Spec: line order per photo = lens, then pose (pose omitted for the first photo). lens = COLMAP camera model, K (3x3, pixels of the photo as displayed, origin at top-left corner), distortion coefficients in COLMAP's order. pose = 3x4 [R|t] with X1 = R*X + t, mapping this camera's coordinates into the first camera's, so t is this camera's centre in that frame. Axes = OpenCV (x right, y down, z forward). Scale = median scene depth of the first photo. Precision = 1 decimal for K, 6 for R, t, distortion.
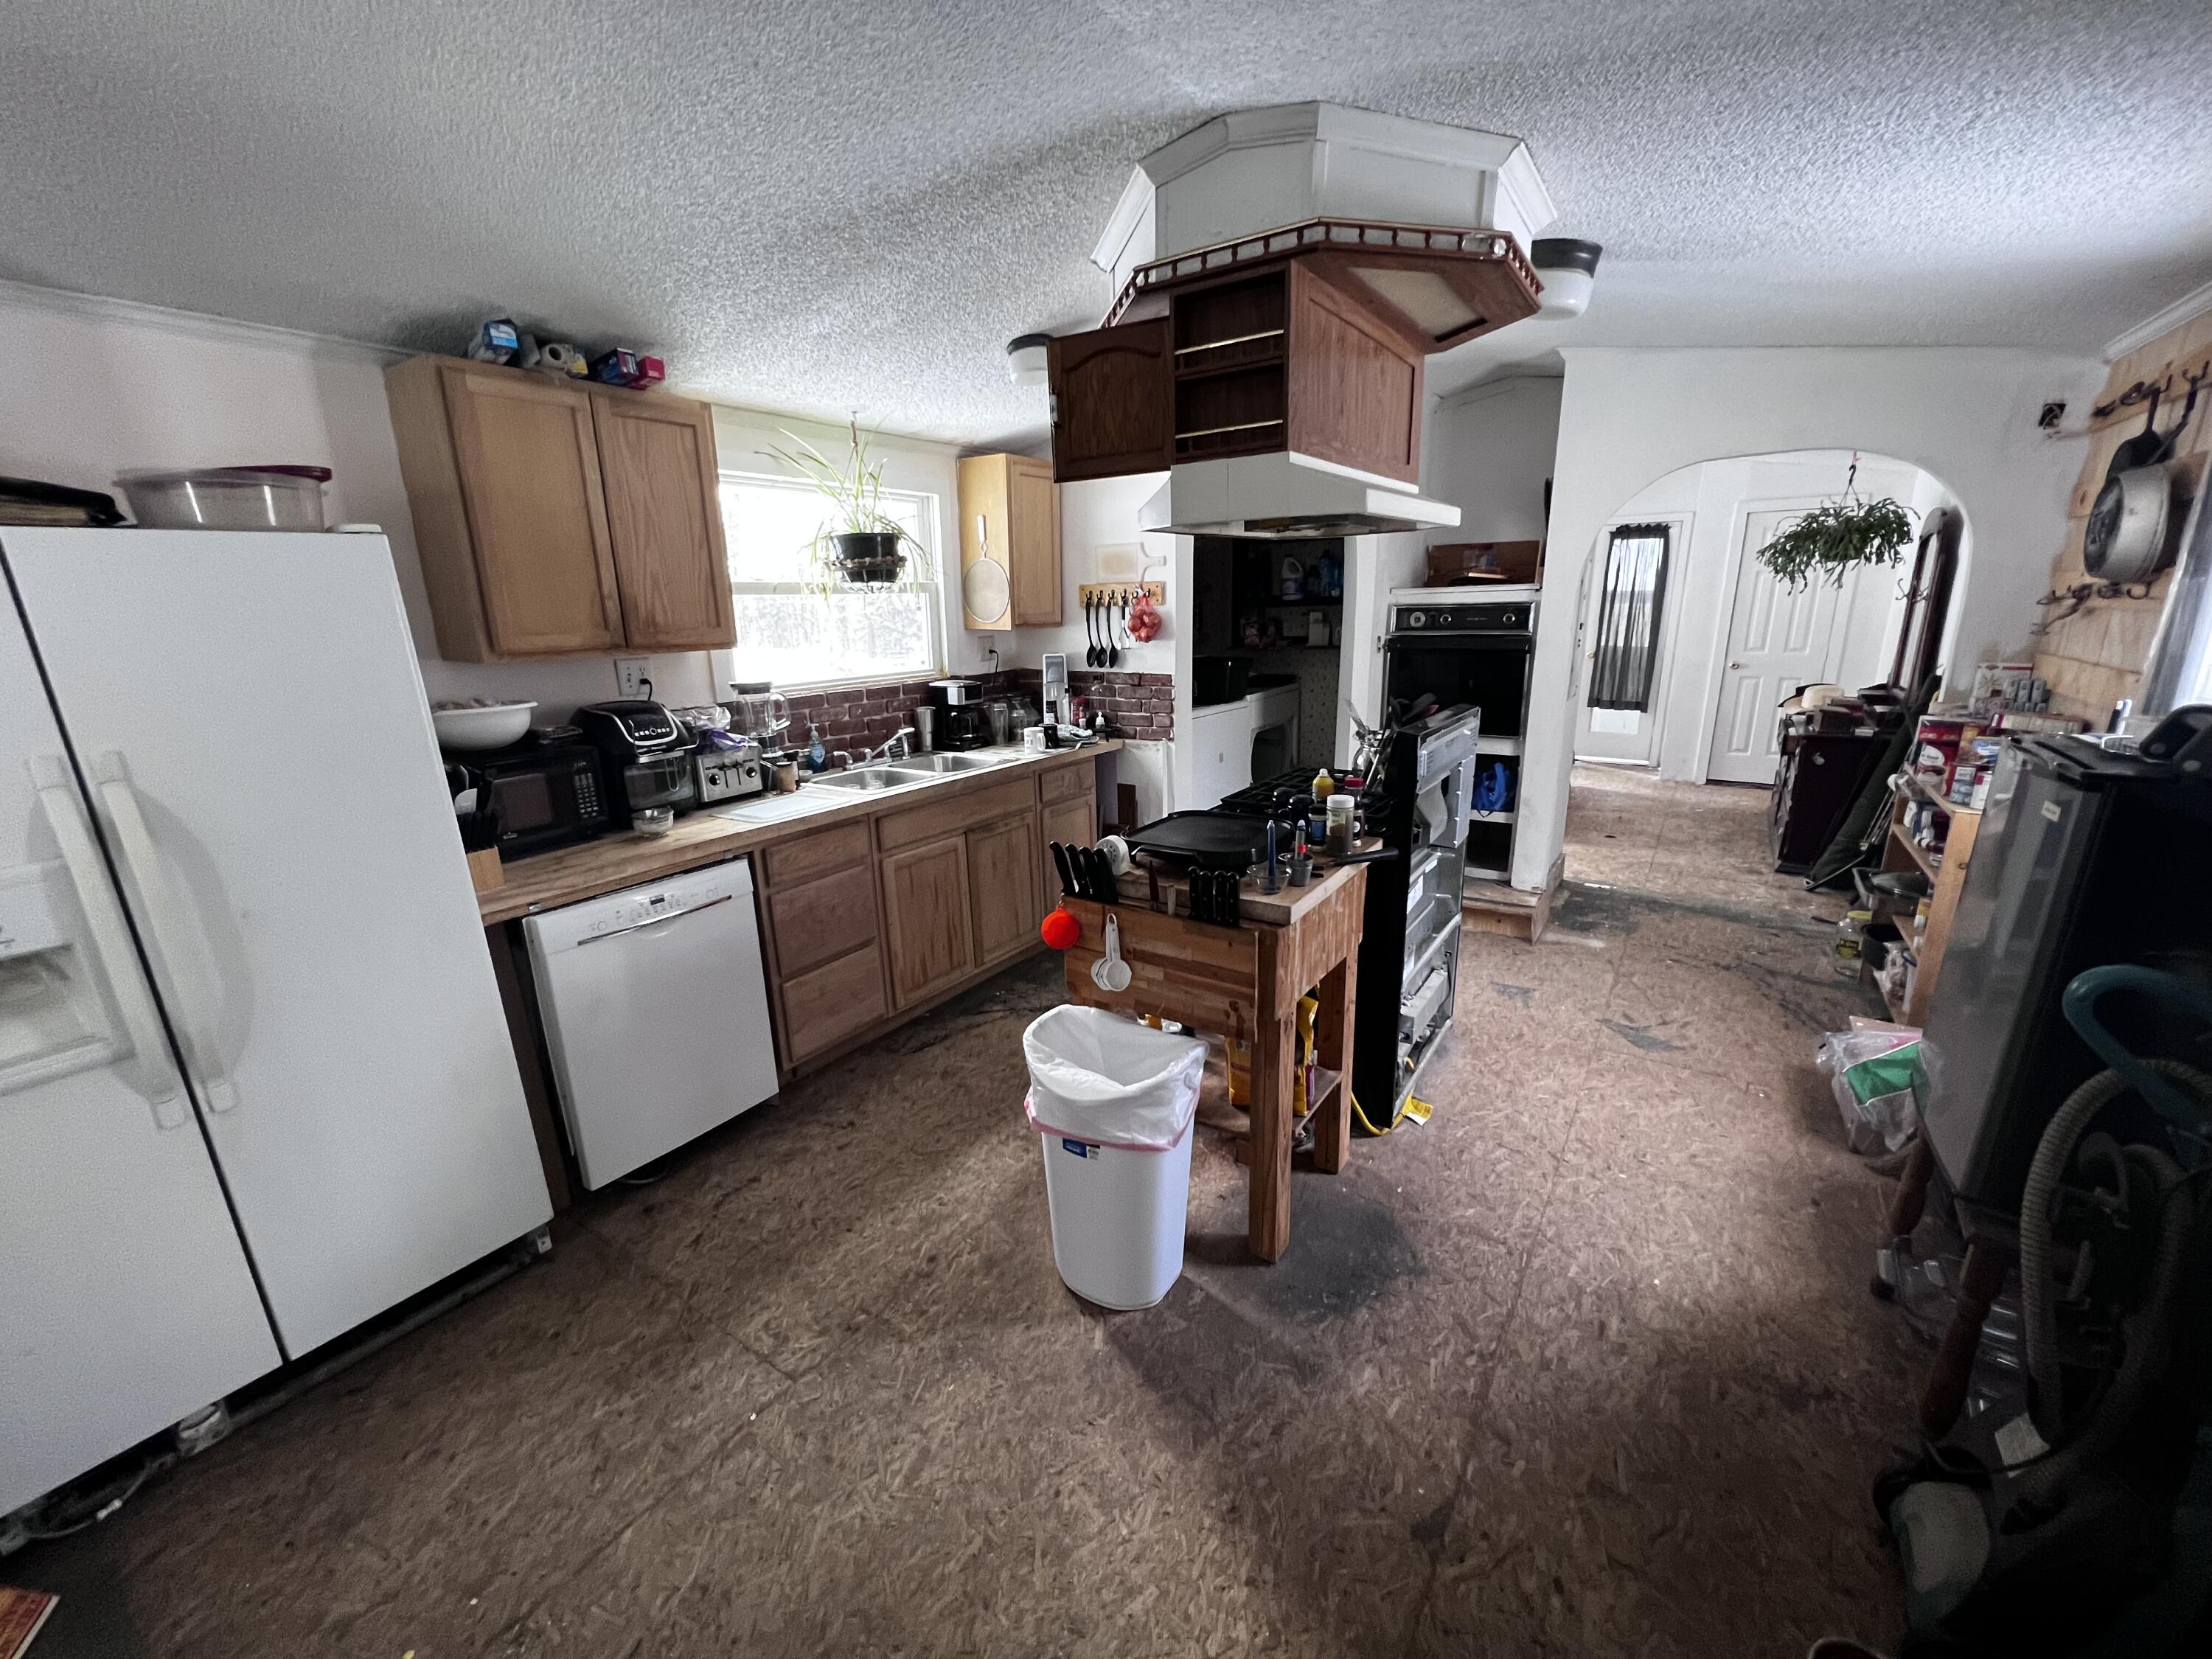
lens RADIAL K [[881.8, 0, 1106.0], [0, 881.8, 829.5], [0, 0, 1]] dist [0.001367, -0.000150]
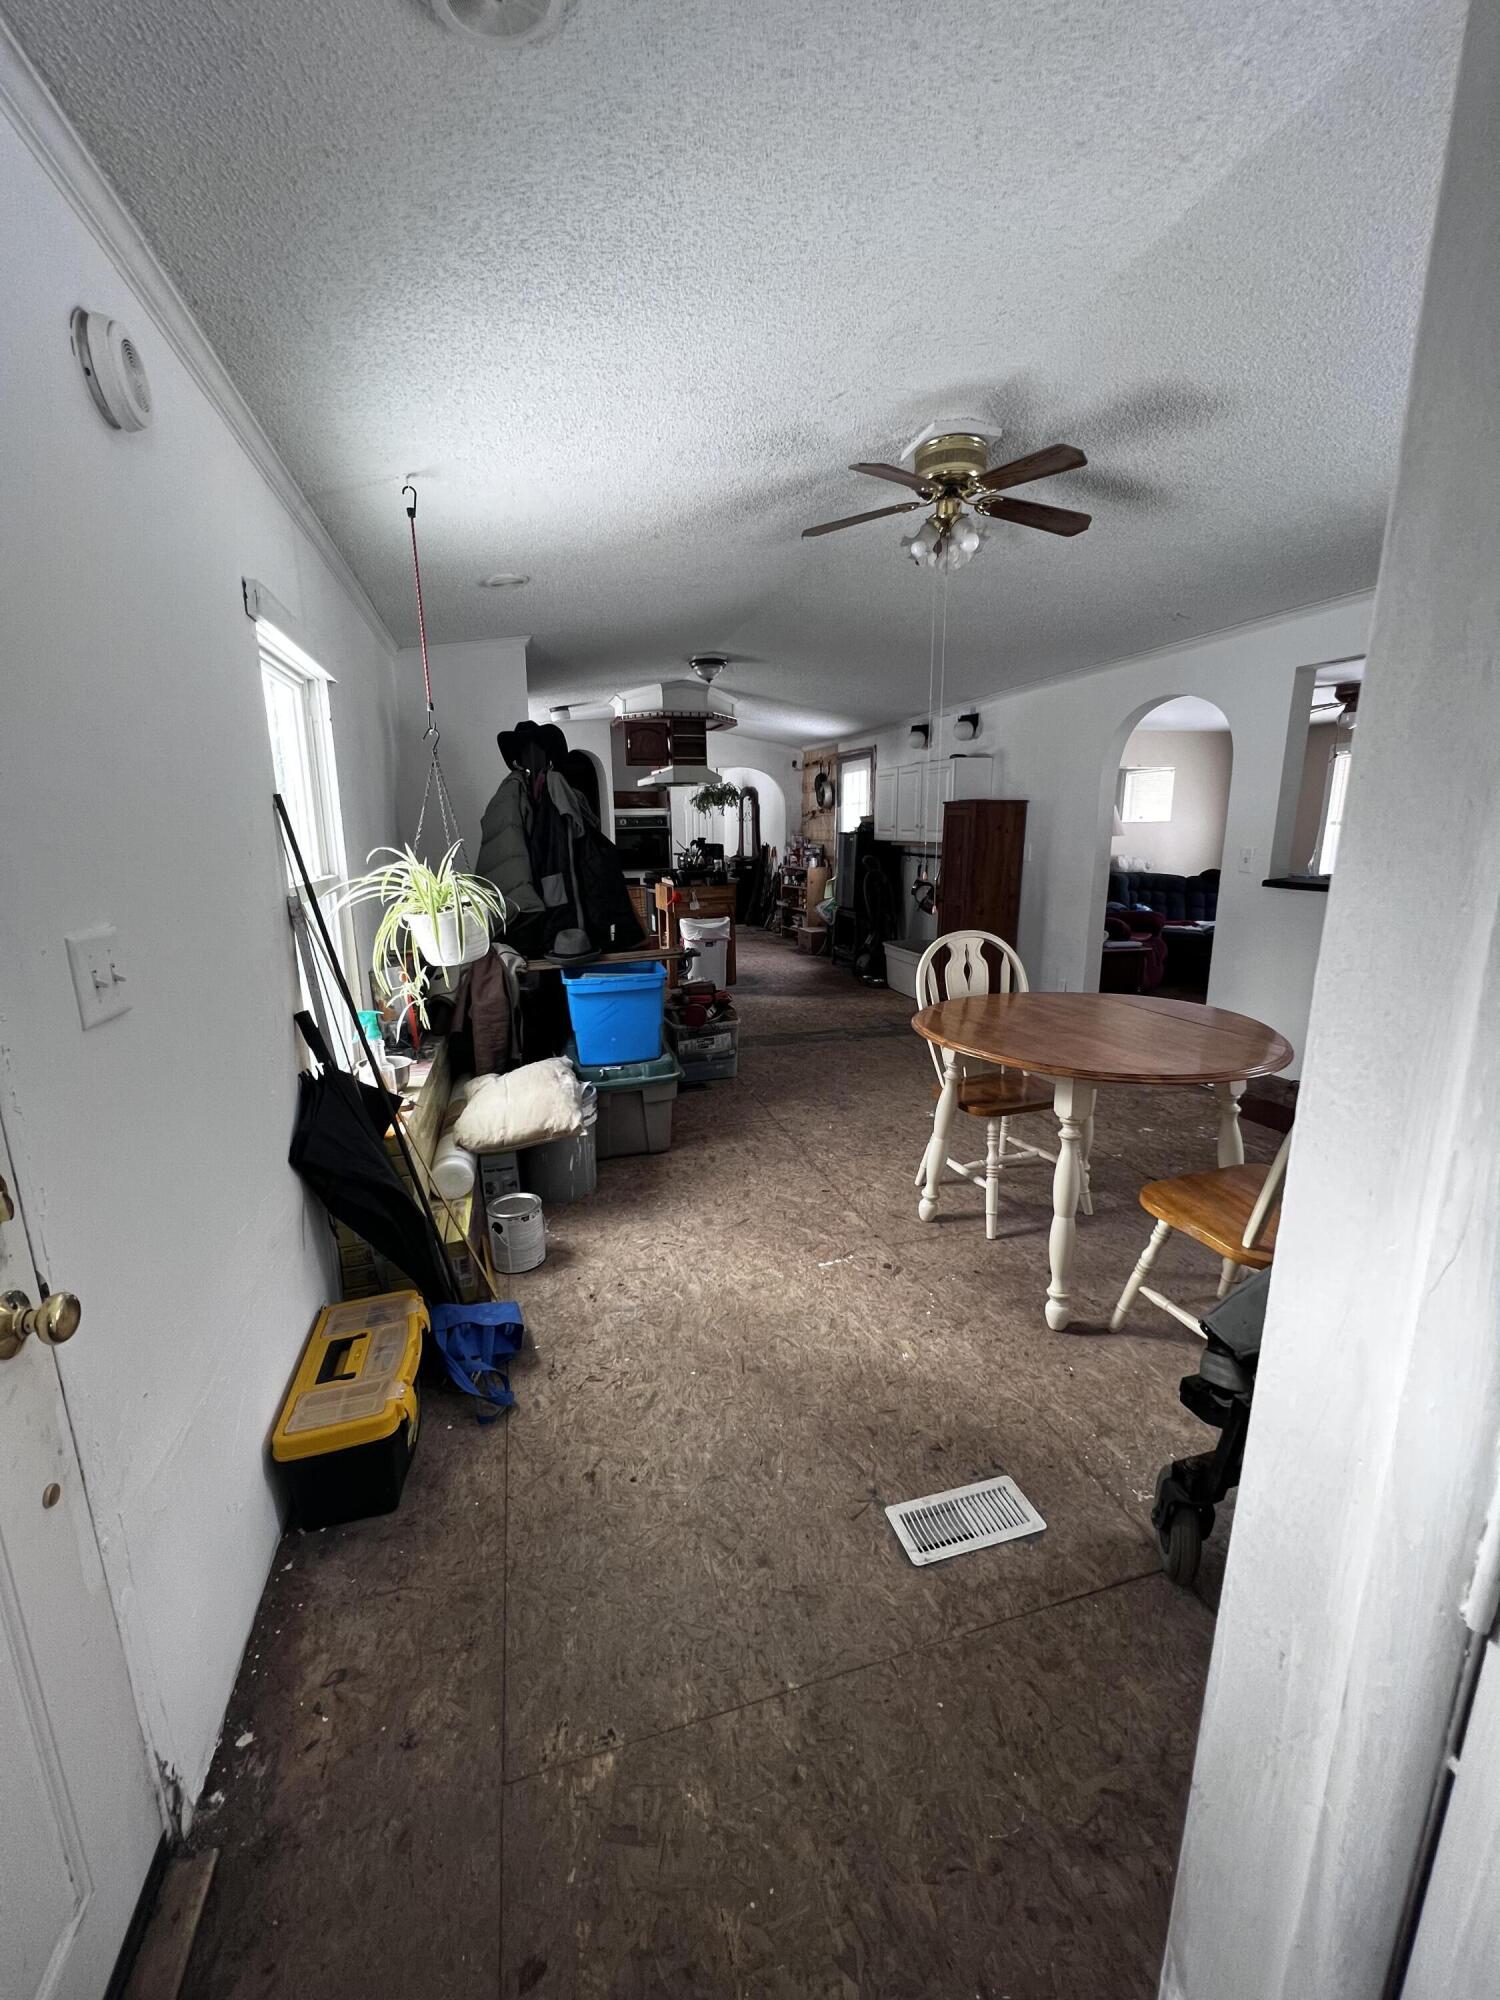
lens RADIAL K [[797.3, 0, 750.0], [0, 797.3, 1000.0], [0, 0, 1]] dist [0.001367, -0.000150]
pose [[0.627391, -0.151931, 0.763739, -1.153115], [0.195009, 0.980184, 0.034794, 0.223011], [-0.753891, 0.127107, 0.644586, -0.575203]]
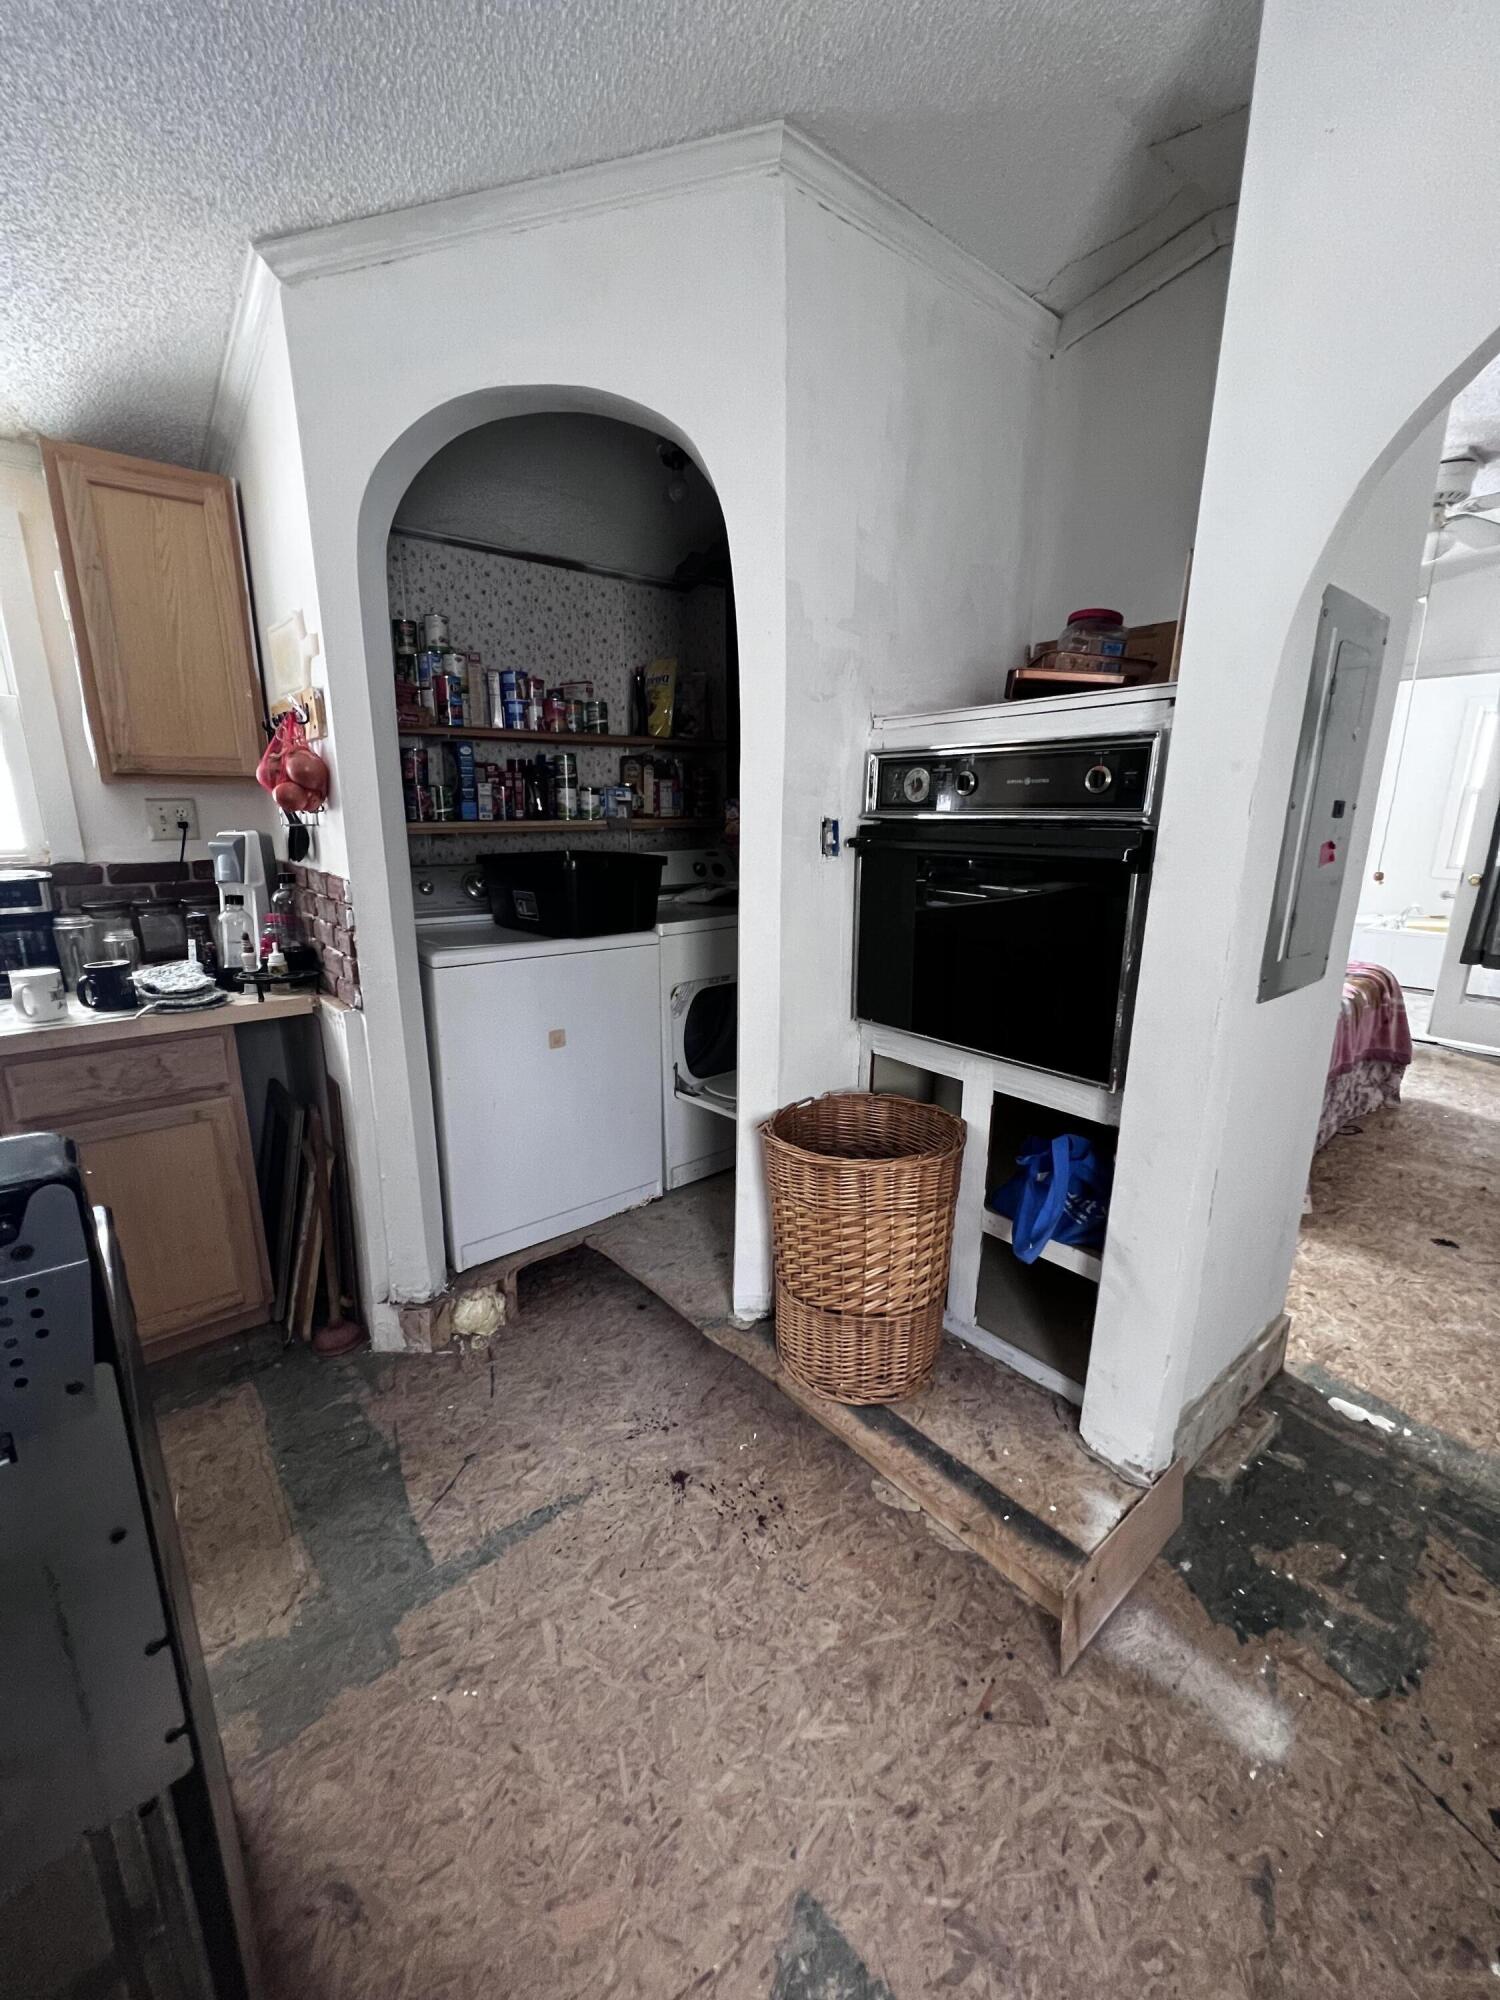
lens RADIAL K [[797.3, 0, 750.0], [0, 797.3, 1000.0], [0, 0, 1]] dist [0.001367, -0.000150]
pose [[0.961418, 0.088870, -0.260341, 0.391789], [-0.092481, 0.995713, -0.001629, -0.122434], [0.259081, 0.025643, 0.965515, 0.599597]]
